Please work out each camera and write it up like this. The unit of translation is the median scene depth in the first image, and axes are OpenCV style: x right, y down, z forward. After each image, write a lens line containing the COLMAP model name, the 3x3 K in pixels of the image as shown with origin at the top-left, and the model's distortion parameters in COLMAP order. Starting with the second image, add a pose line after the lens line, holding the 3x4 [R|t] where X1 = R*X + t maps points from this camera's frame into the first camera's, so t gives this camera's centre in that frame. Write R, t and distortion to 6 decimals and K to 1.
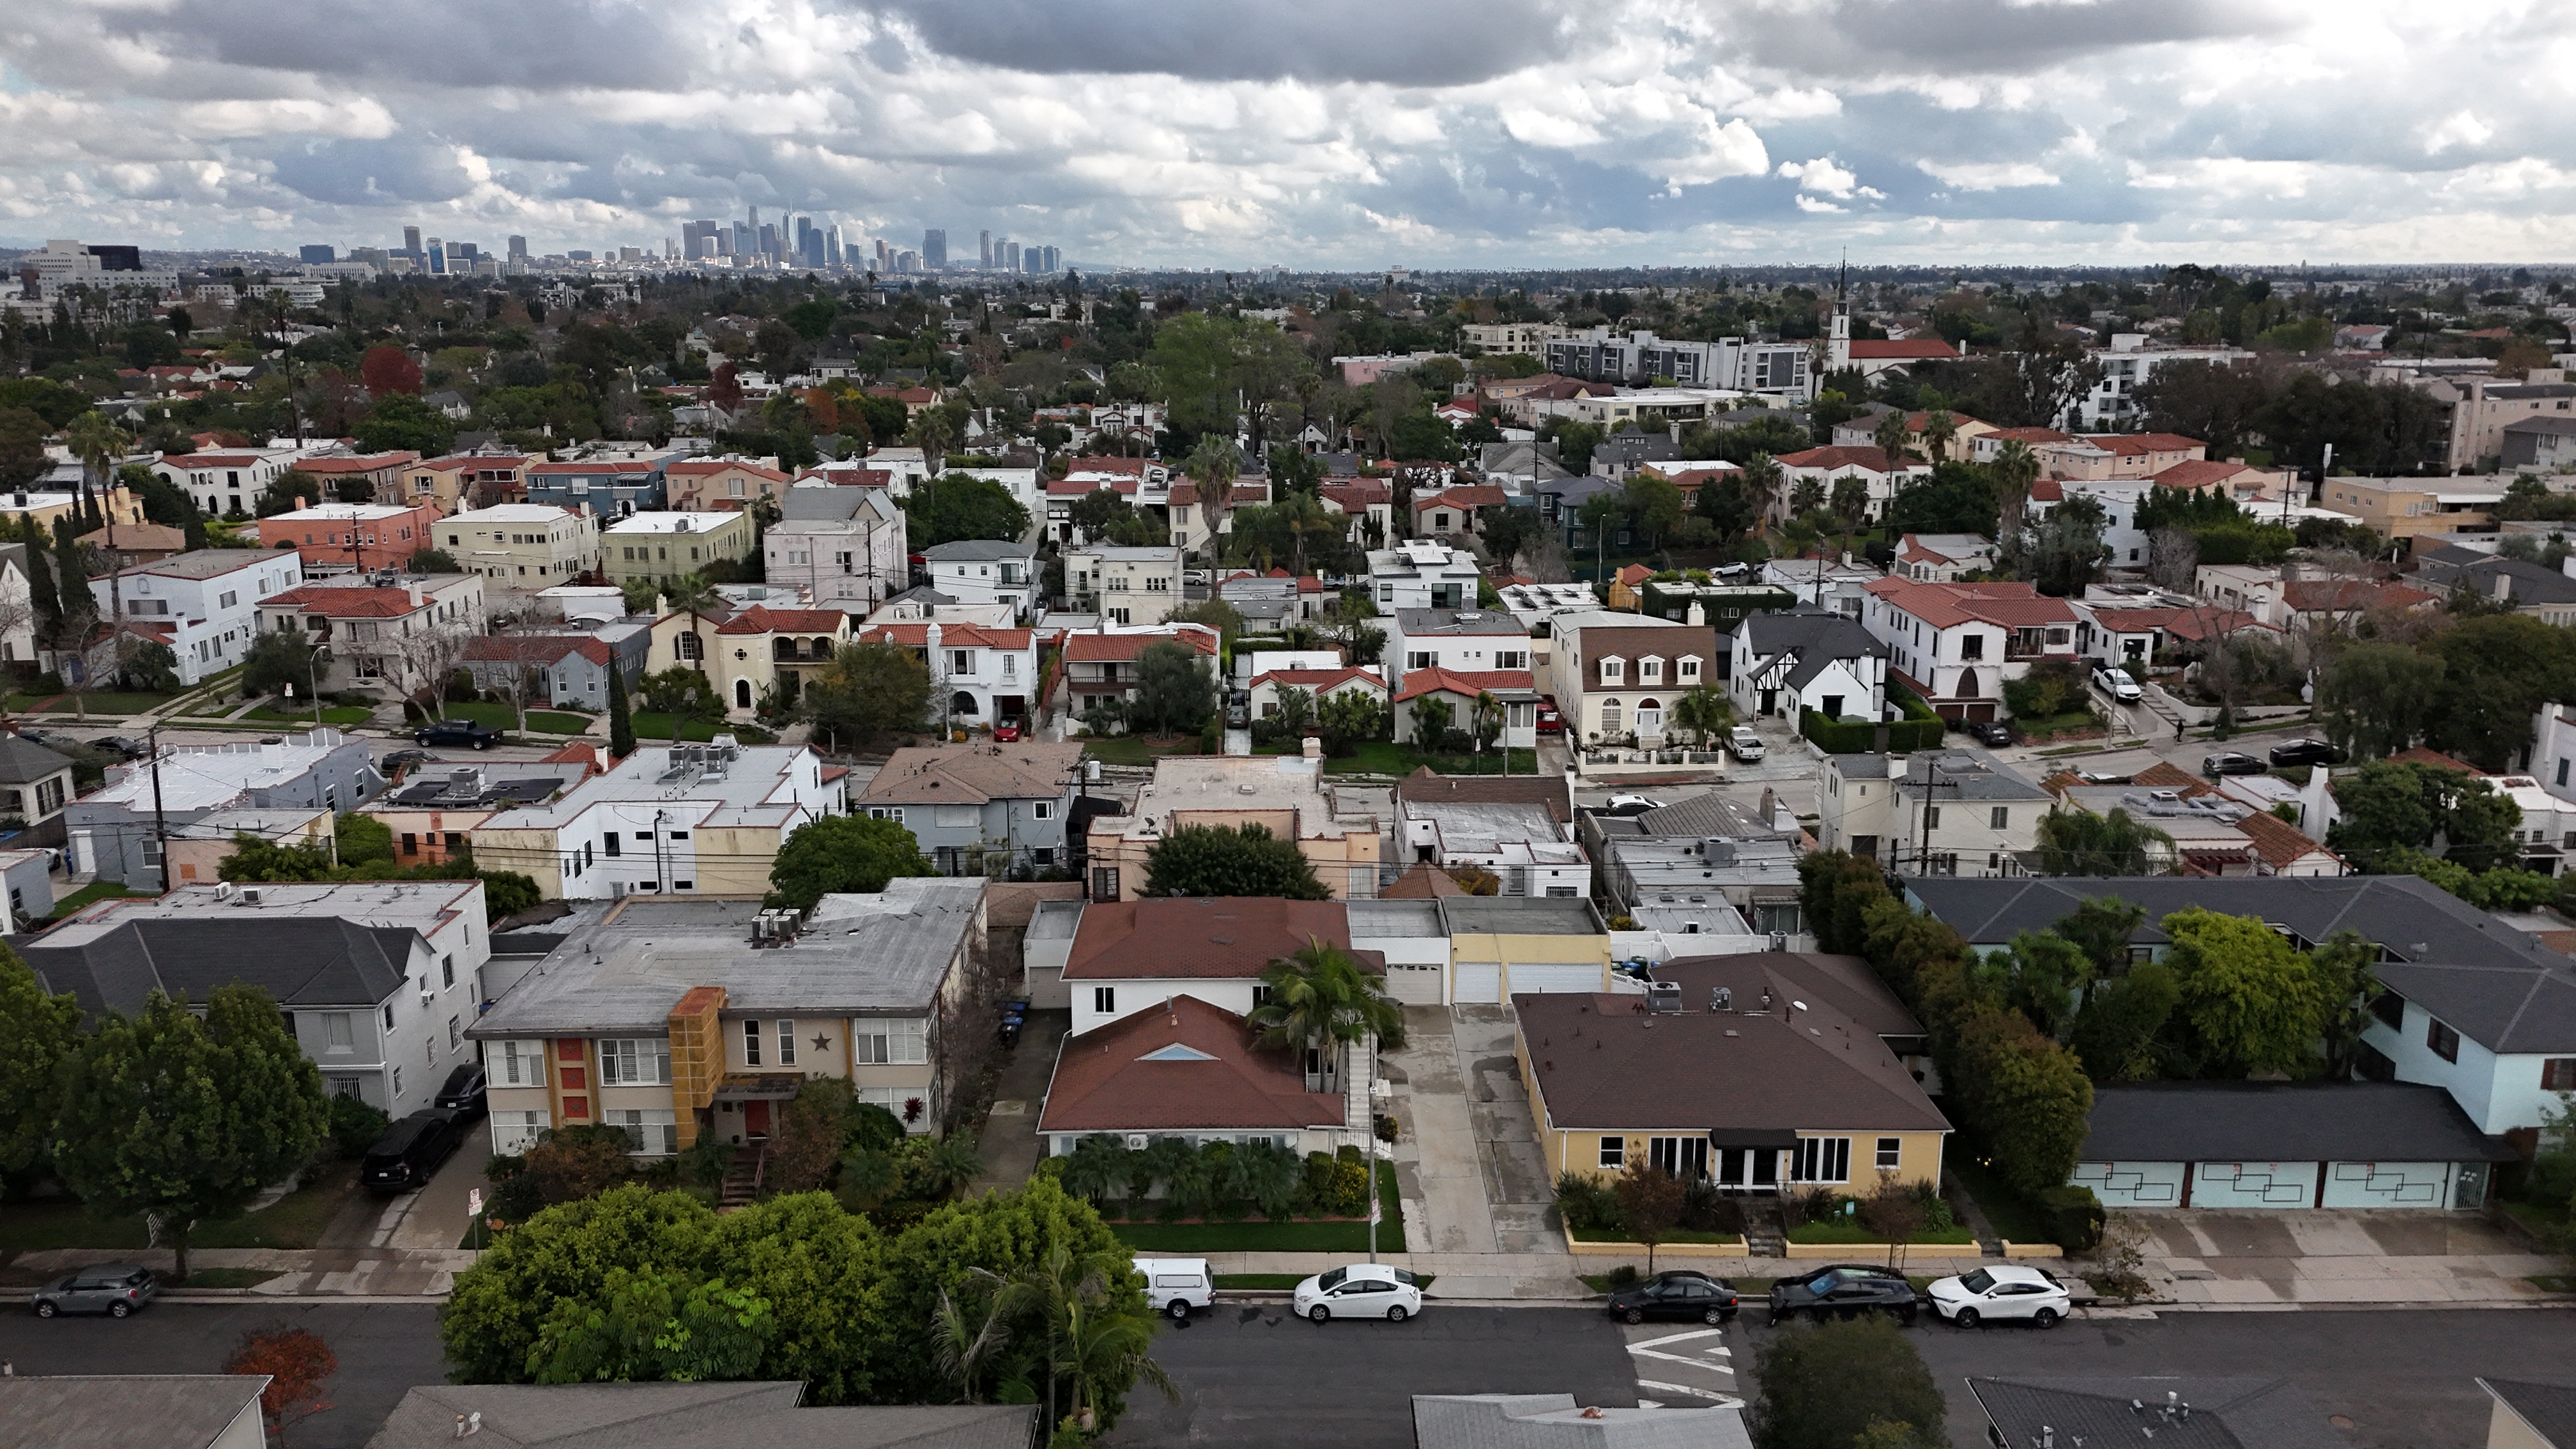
lens RADIAL K [[1888.0, 0, 1282.8], [0, 1888.0, 719.9], [0, 0, 1]] dist [0.074450, -0.070751]
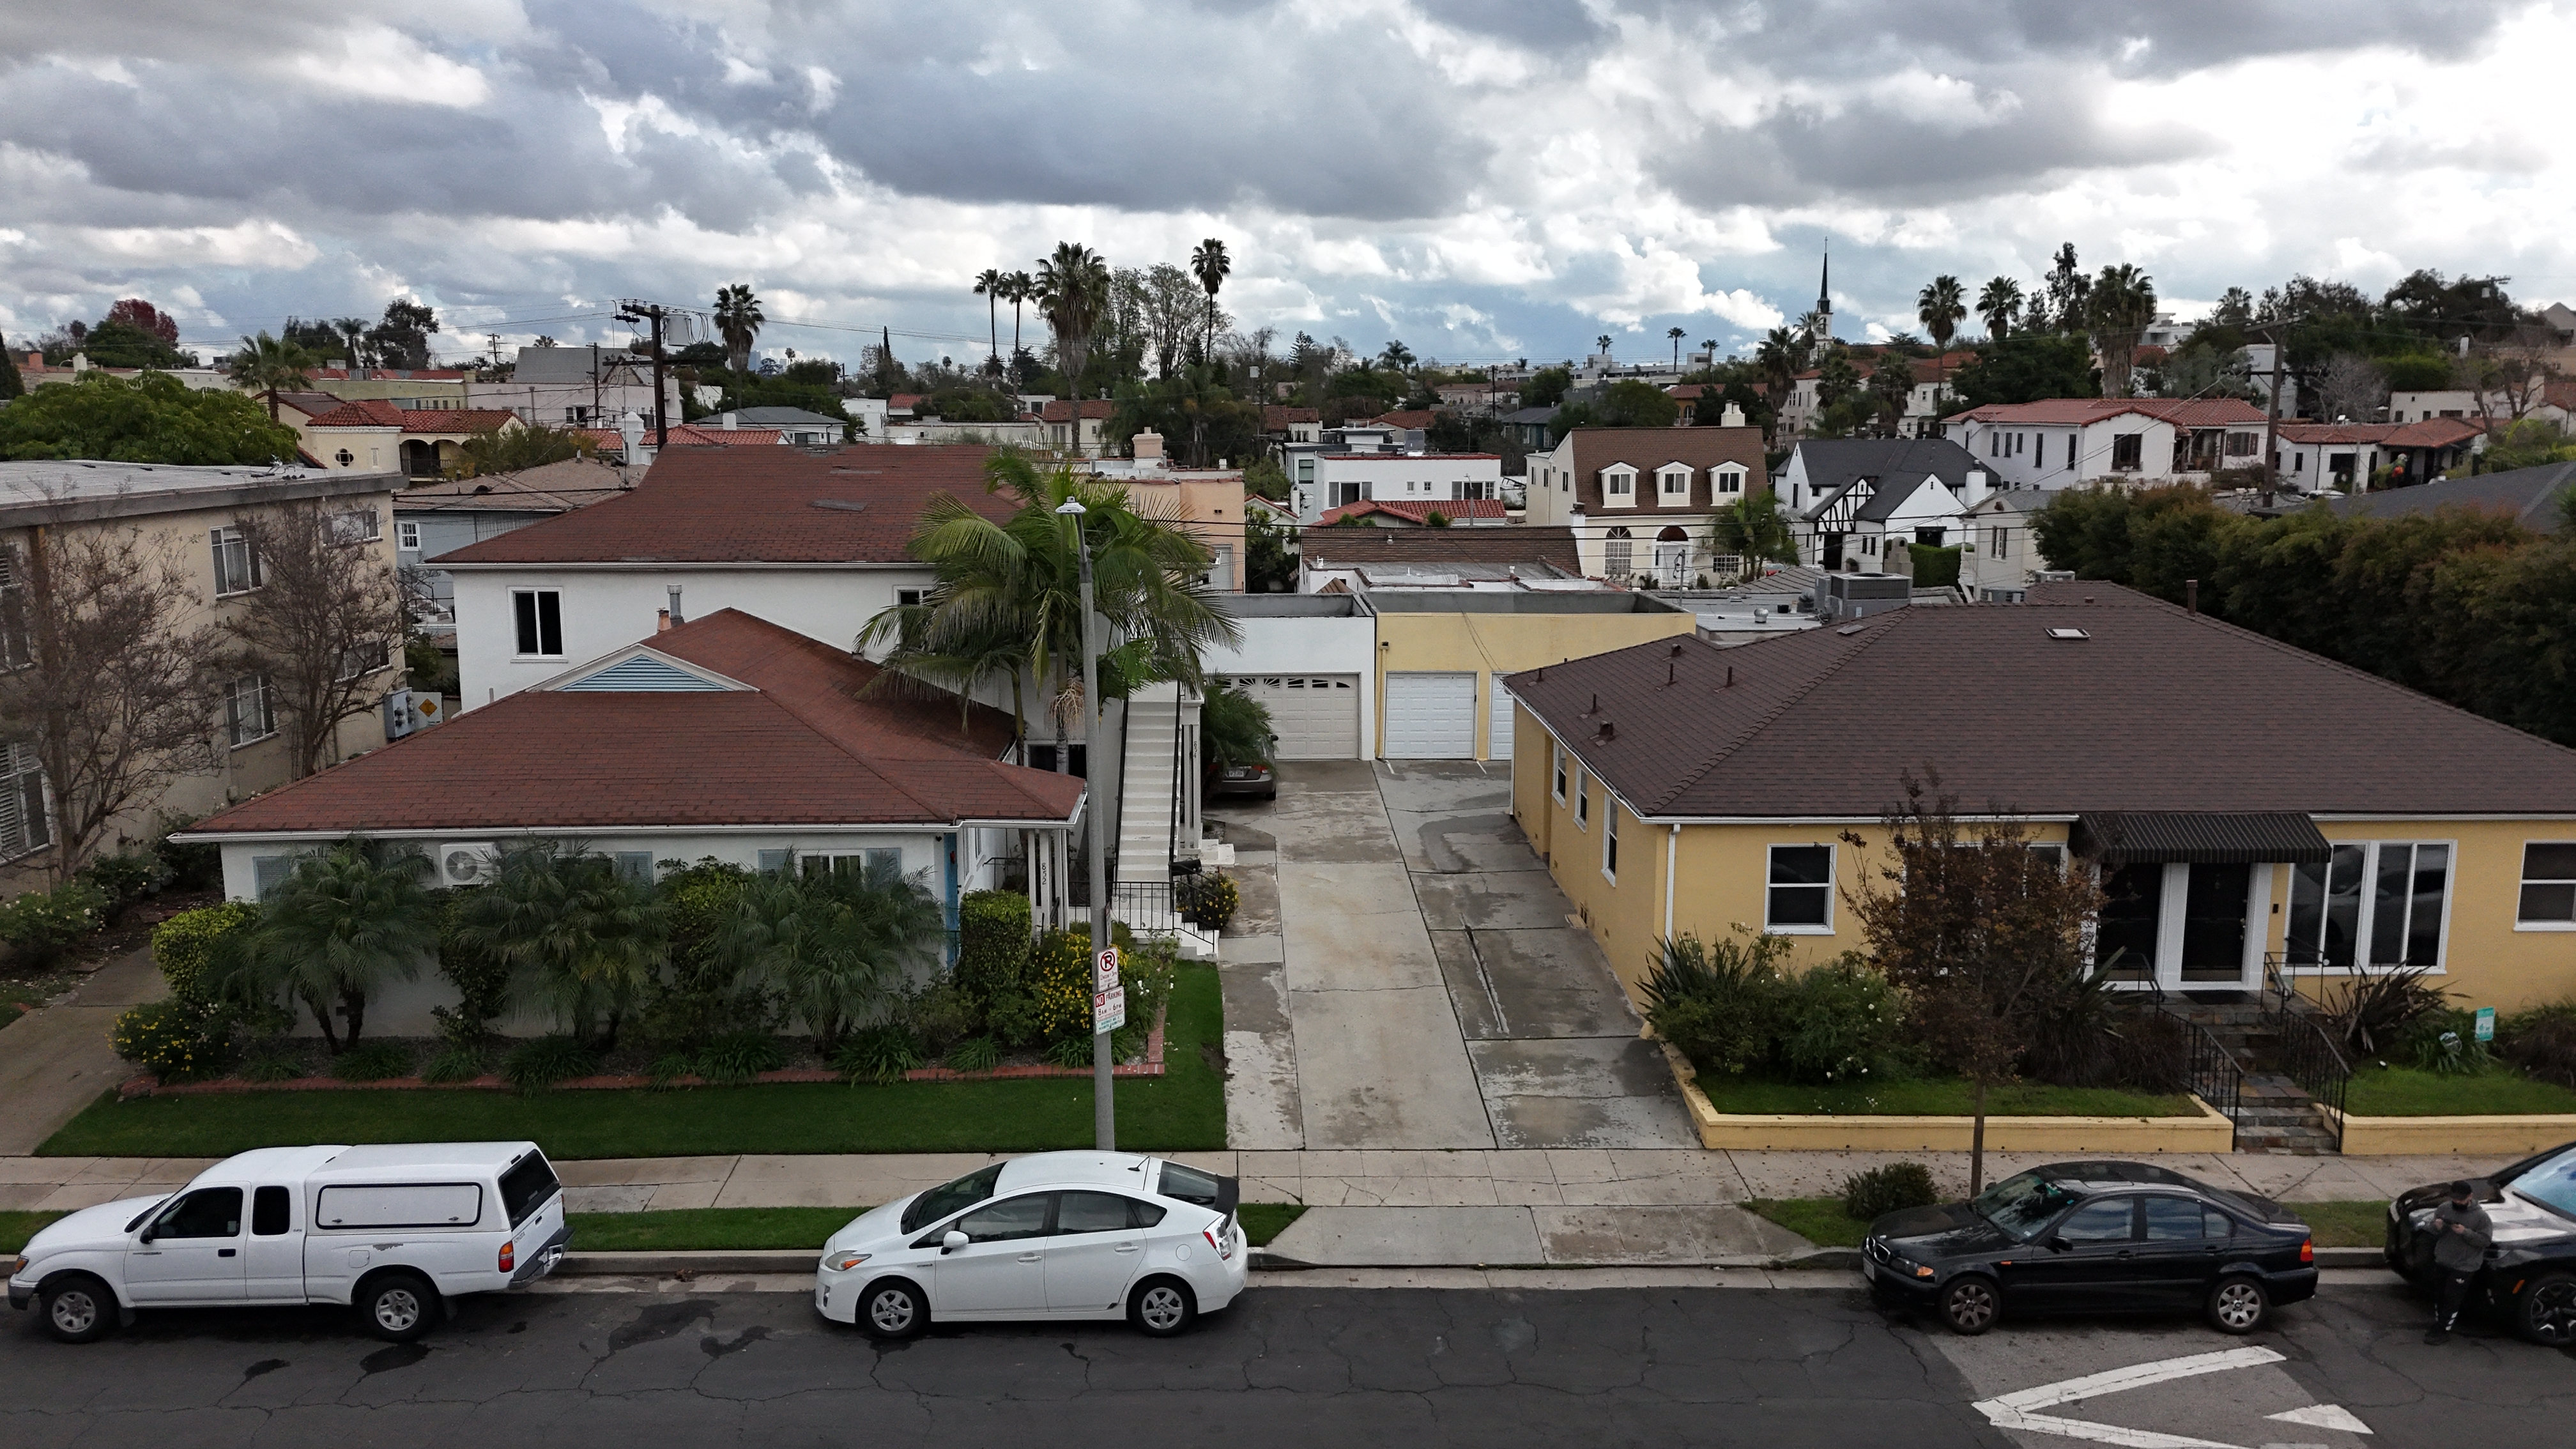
lens RADIAL K [[1888.0, 0, 1282.8], [0, 1888.0, 719.9], [0, 0, 1]] dist [0.074450, -0.070751]
pose [[0.999658, -0.003329, 0.025950, 0.047878], [0.005133, 0.997550, -0.069772, 0.163053], [-0.025654, 0.069881, 0.997225, 0.471148]]
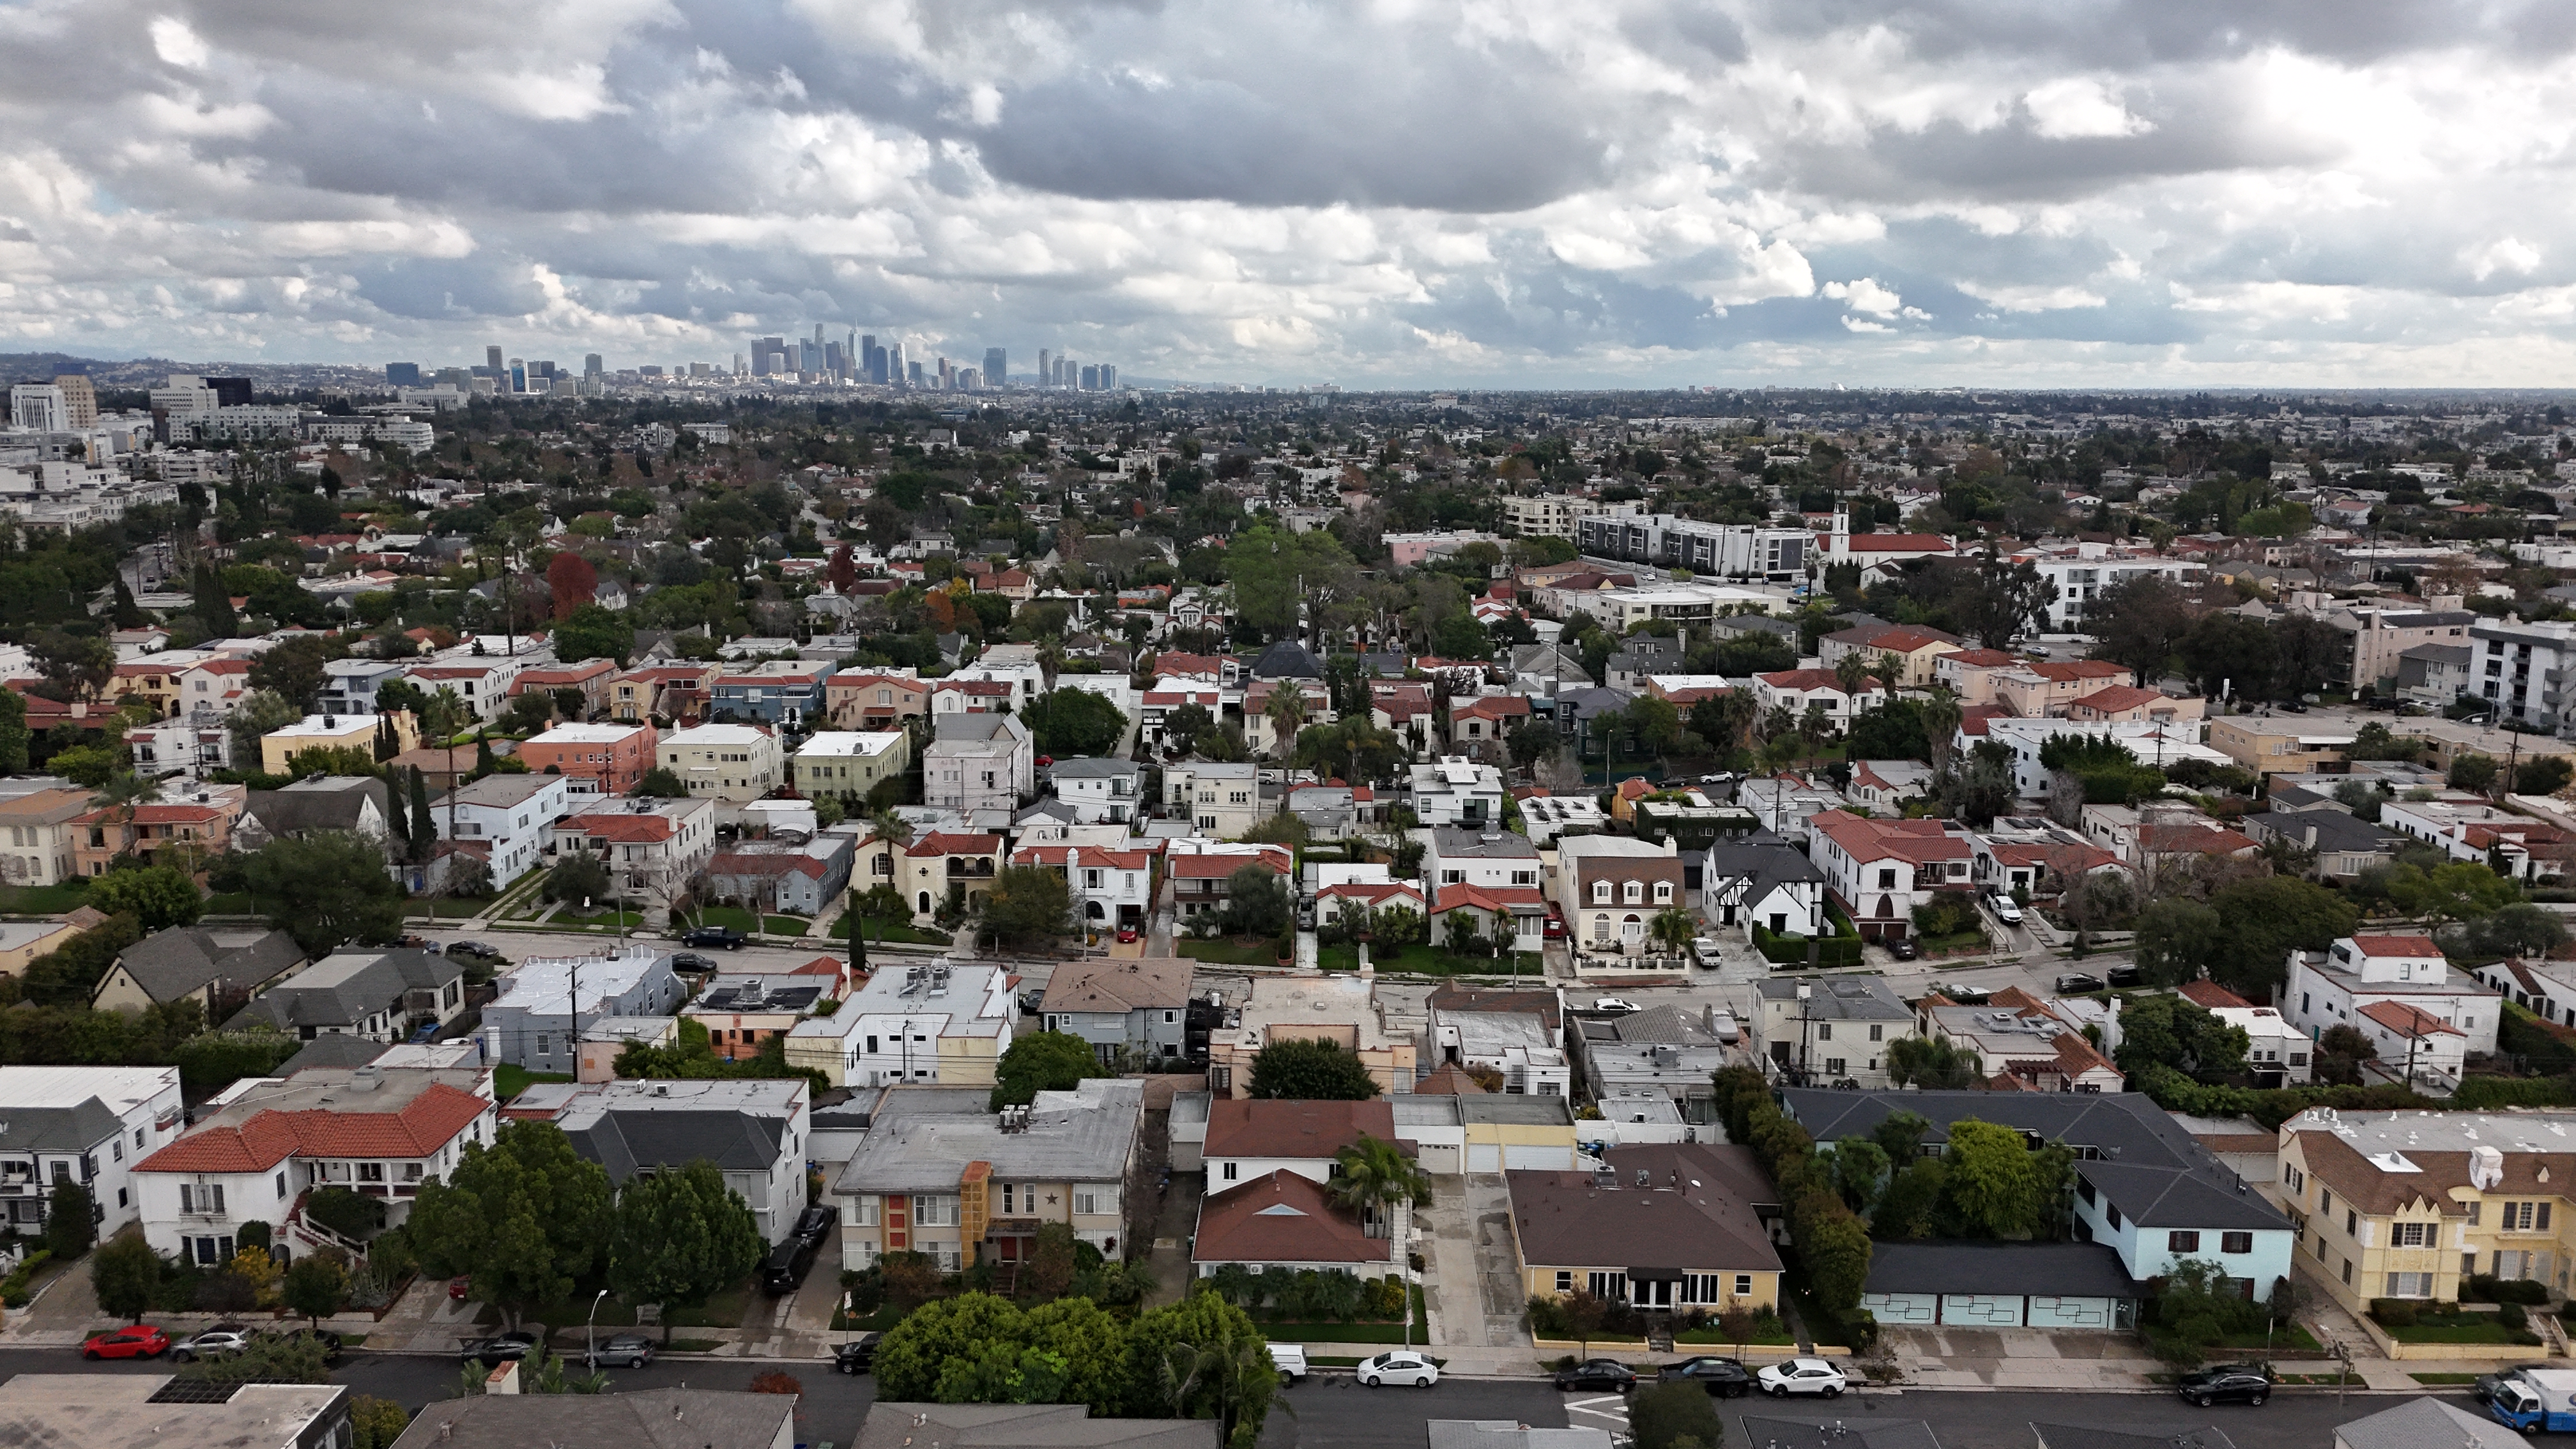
lens RADIAL K [[1888.0, 0, 1282.8], [0, 1888.0, 719.9], [0, 0, 1]] dist [0.074450, -0.070751]
pose [[0.999642, 0.010046, -0.024814, -0.015452], [-0.011421, 0.998370, -0.055912, -0.102575], [0.024212, 0.056176, 0.998127, -0.423744]]
